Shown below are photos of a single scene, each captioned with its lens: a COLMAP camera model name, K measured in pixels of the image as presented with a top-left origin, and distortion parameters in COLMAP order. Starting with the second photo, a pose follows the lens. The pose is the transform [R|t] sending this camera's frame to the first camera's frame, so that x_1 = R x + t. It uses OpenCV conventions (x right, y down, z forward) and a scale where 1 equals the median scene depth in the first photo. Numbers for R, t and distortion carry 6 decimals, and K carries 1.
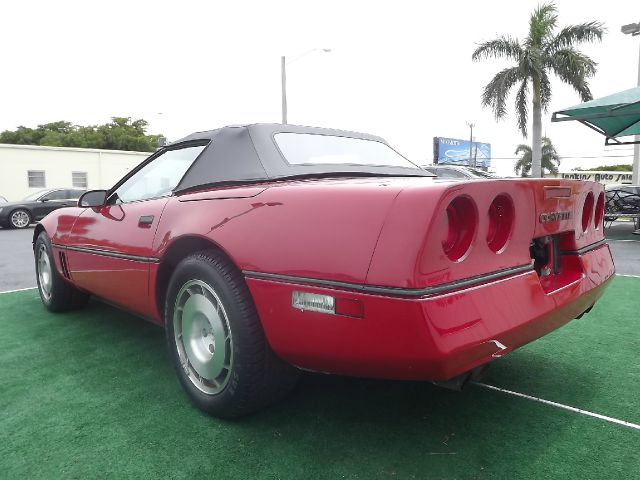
lens RADIAL K [[476.3, 0, 320.0], [0, 476.3, 240.0], [0, 0, 1]] dist [-0.050958, 0.006090]
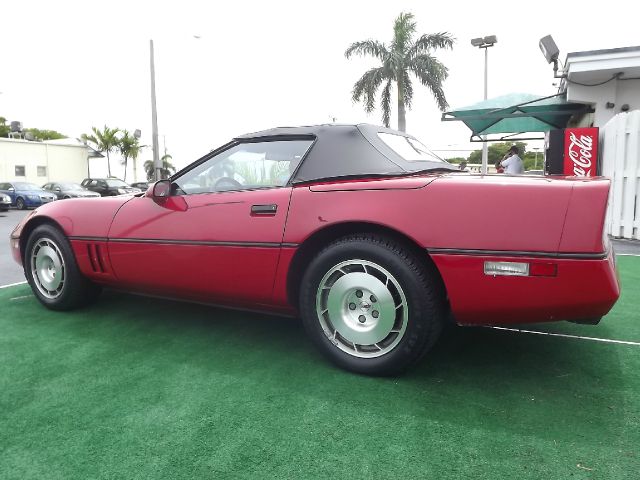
lens RADIAL K [[468.2, 0, 320.0], [0, 468.2, 240.0], [0, 0, 1]] dist [-0.047205, 0.005923]
pose [[0.954254, -0.034454, 0.297005, -0.062639], [0.026948, 0.999206, 0.029330, -0.000049], [-0.297779, -0.019984, 0.954426, -0.005233]]
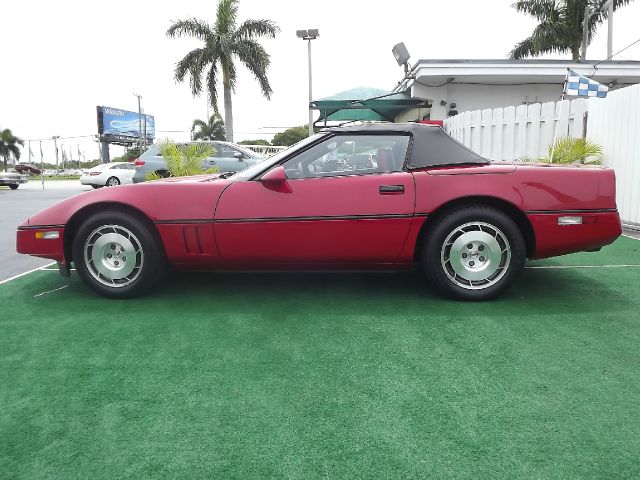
lens RADIAL K [[468.2, 0, 320.0], [0, 468.2, 240.0], [0, 0, 1]] dist [-0.047205, 0.005923]
pose [[0.738763, -0.107095, 0.665402, -0.162011], [0.065196, 0.994020, 0.087601, -0.003072], [-0.670804, -0.021334, 0.741328, 0.013738]]
